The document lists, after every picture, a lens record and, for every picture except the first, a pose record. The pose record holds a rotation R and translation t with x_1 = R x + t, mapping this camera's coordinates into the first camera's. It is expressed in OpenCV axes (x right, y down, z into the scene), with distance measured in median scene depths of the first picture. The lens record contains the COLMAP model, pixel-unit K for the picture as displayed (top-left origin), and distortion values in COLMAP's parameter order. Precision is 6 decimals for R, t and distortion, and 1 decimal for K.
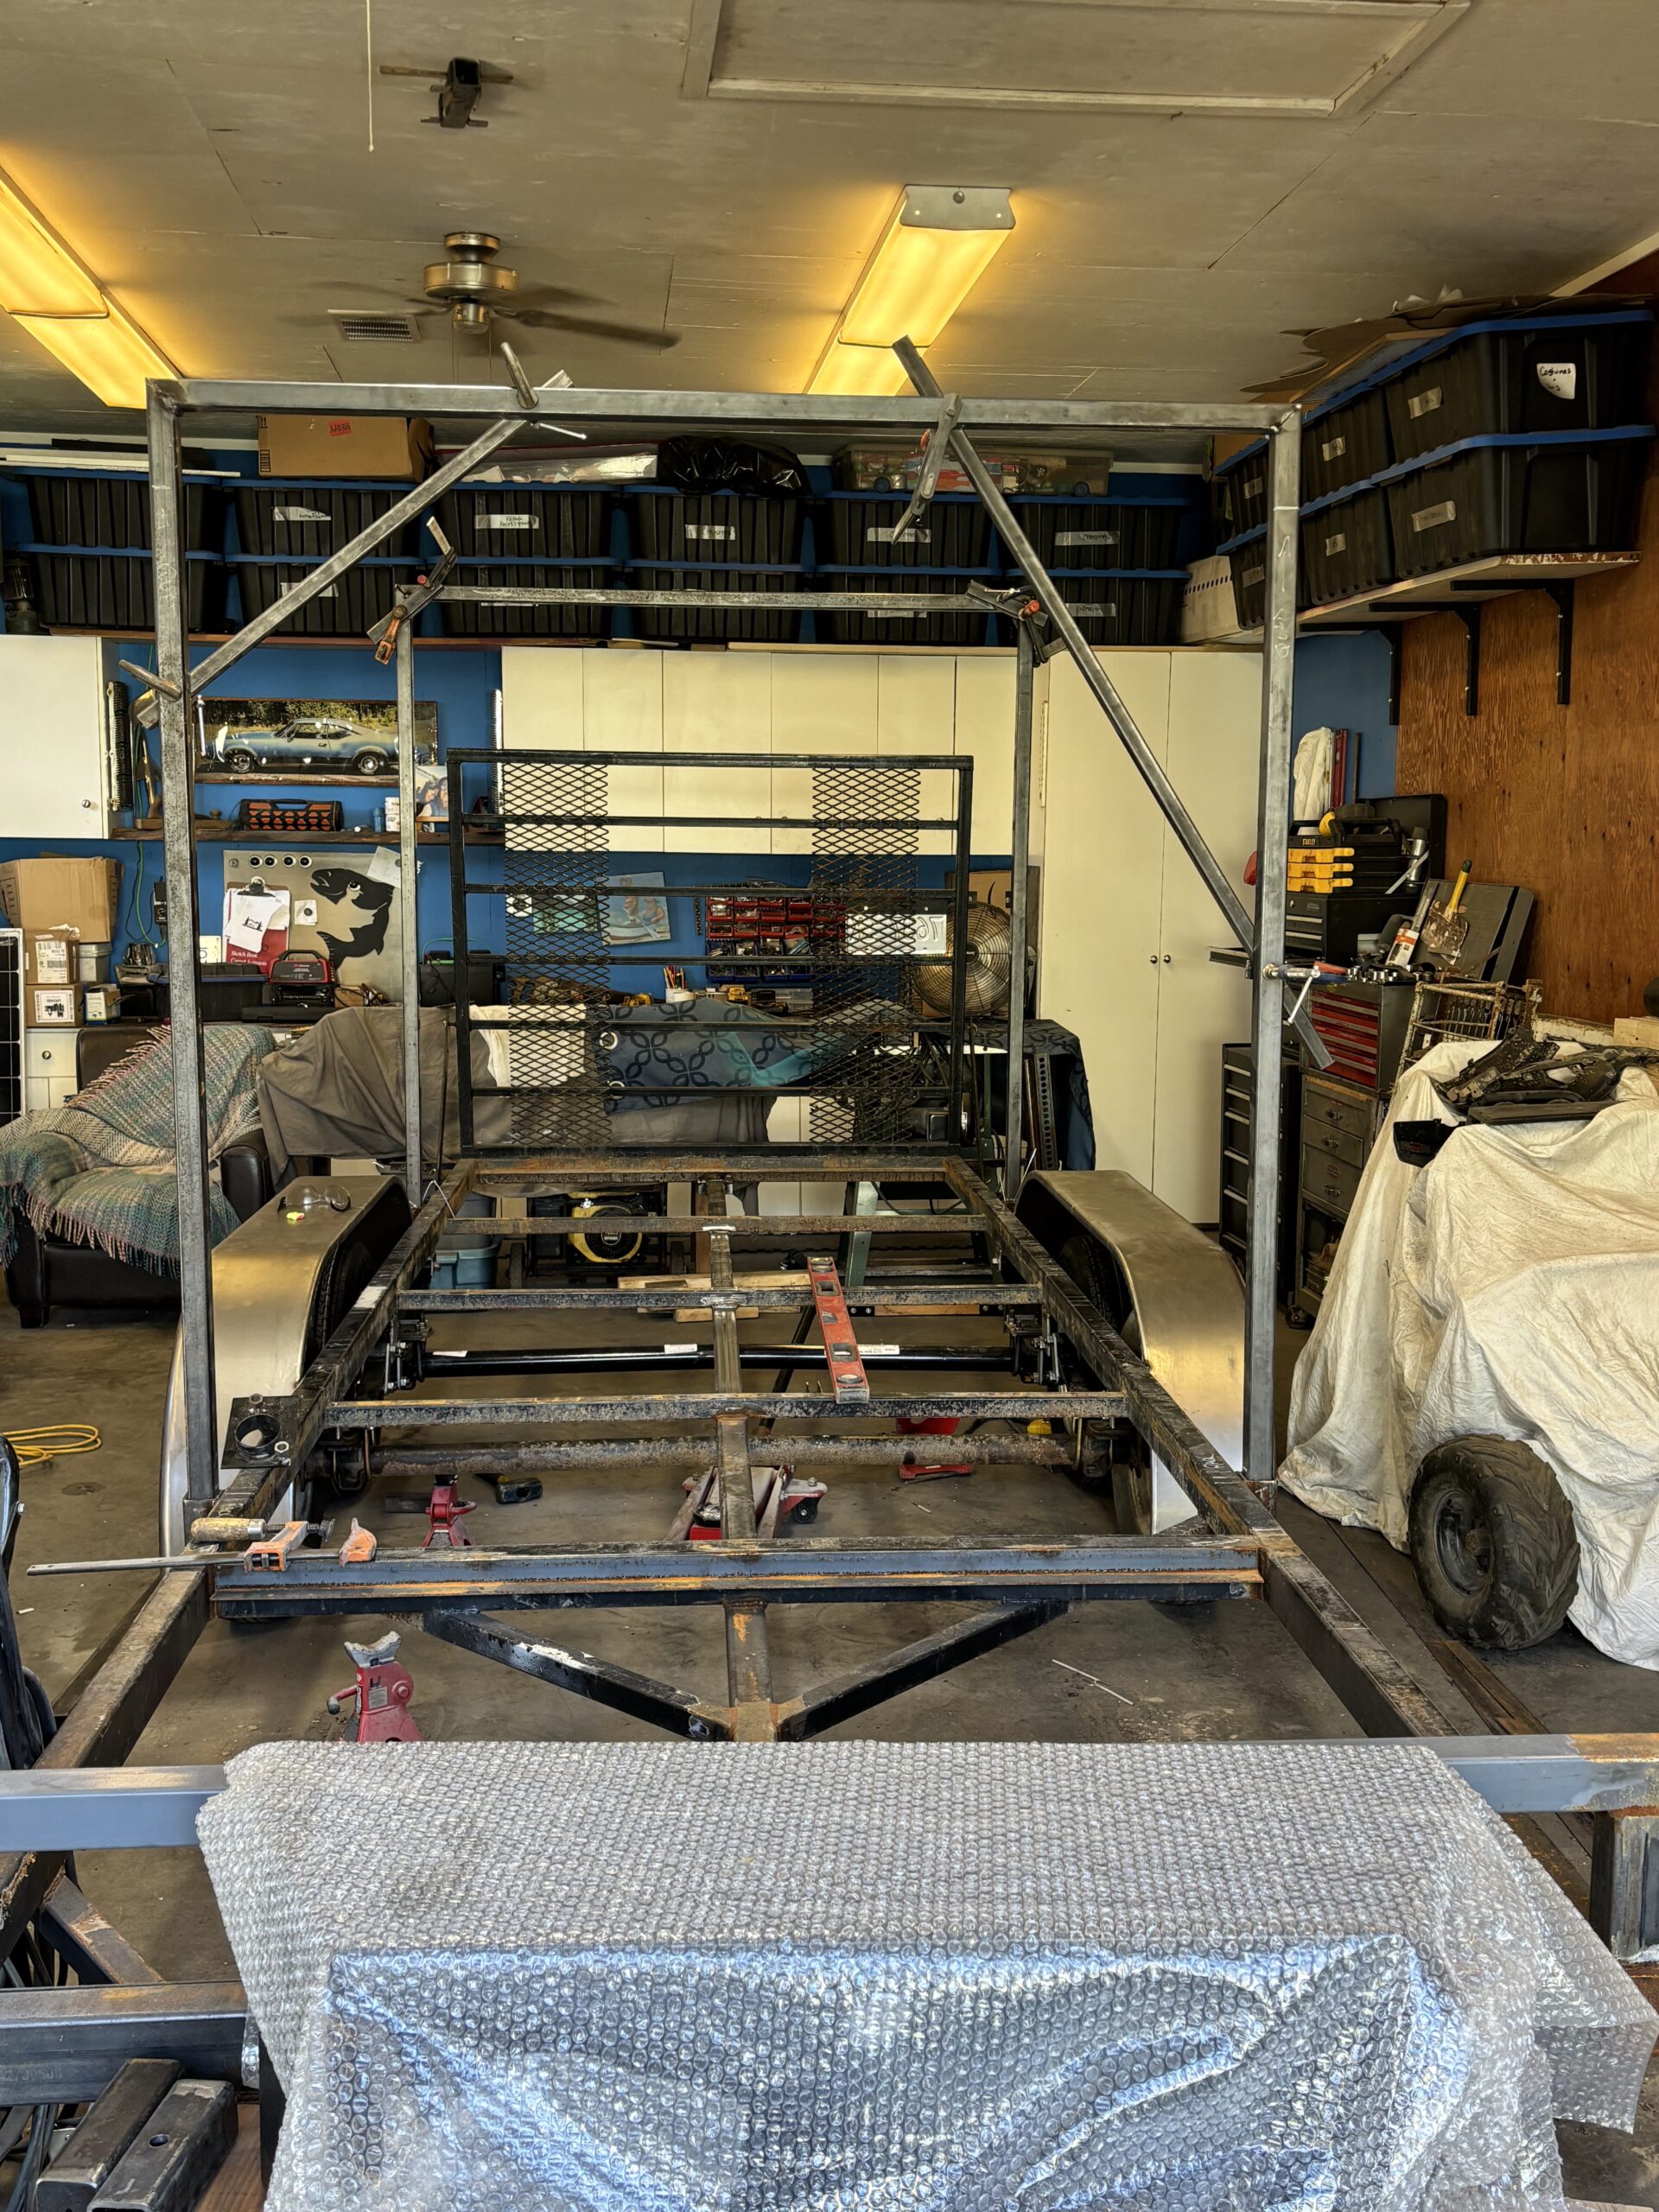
lens RADIAL K [[2133.9, 0, 833.3], [0, 2133.9, 1124.7], [0, 0, 1]] dist [0.043280, -0.013140]
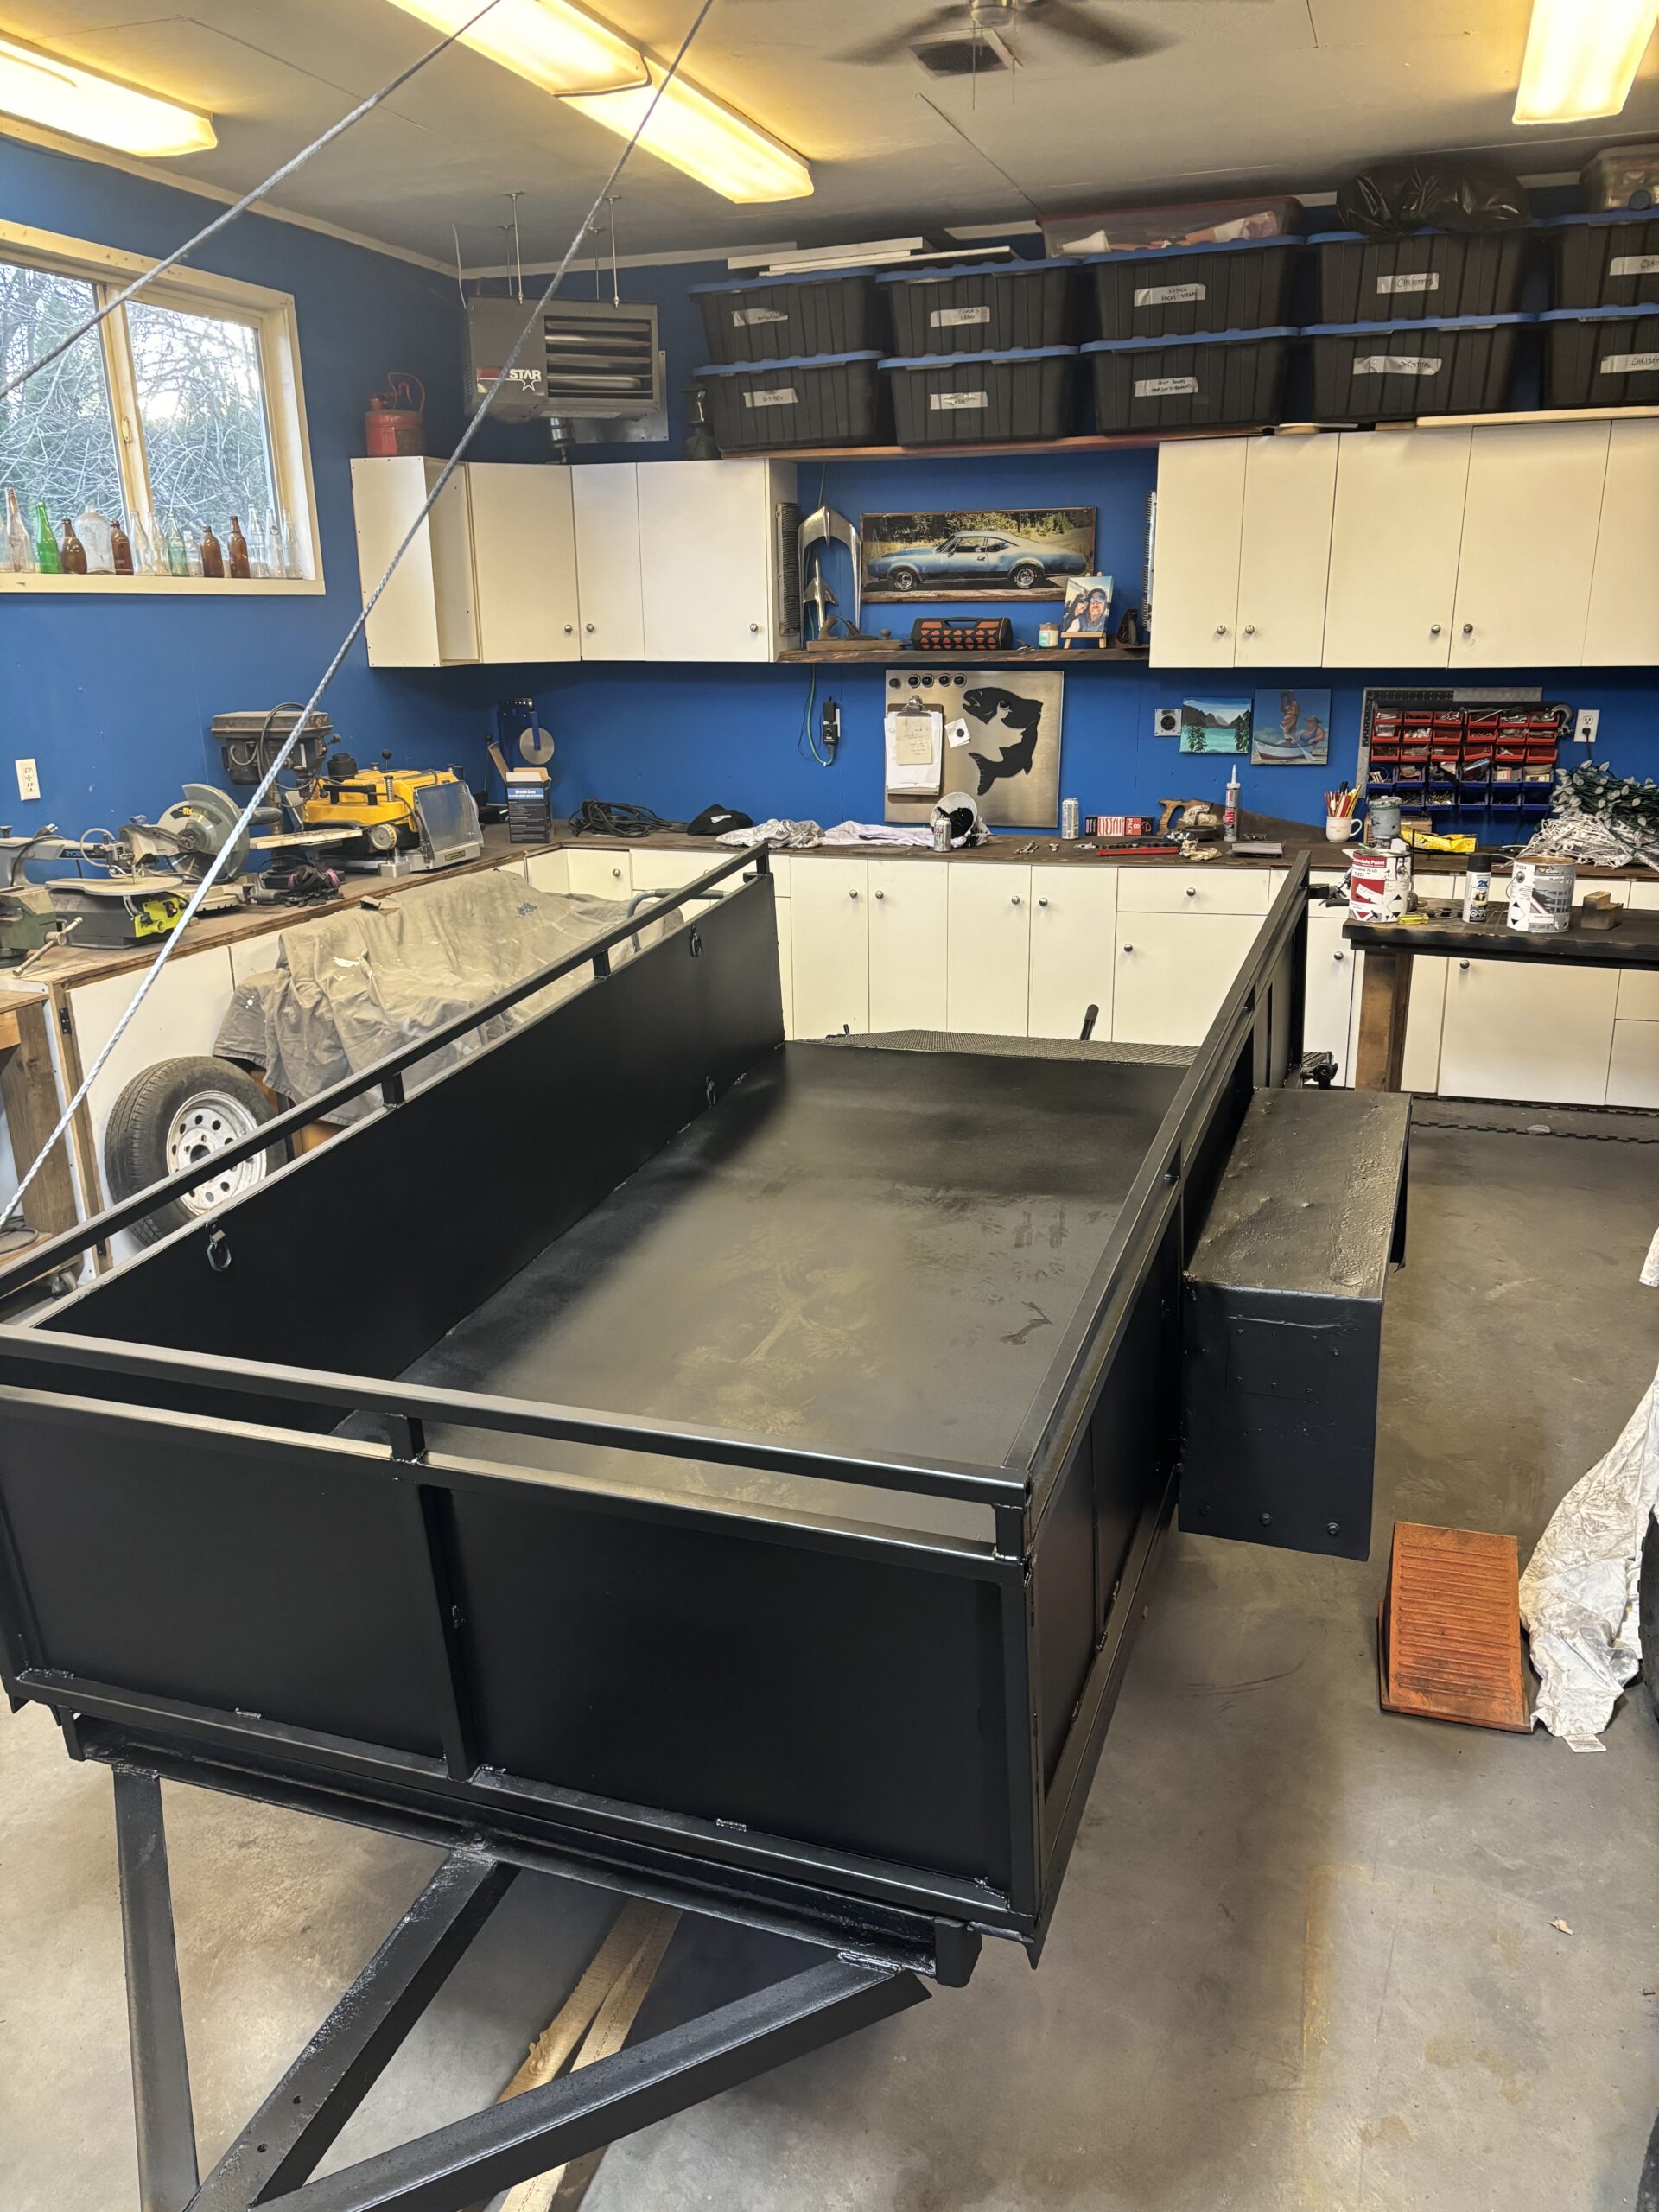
lens RADIAL K [[1659.2, 0, 829.7], [0, 1659.2, 1121.5], [0, 0, 1]] dist [0.025549, 0.003354]
pose [[0.904500, 0.108537, -0.412432, 0.057167], [-0.036656, 0.983280, 0.178373, -0.074164], [0.424896, -0.146220, 0.893355, 0.323290]]
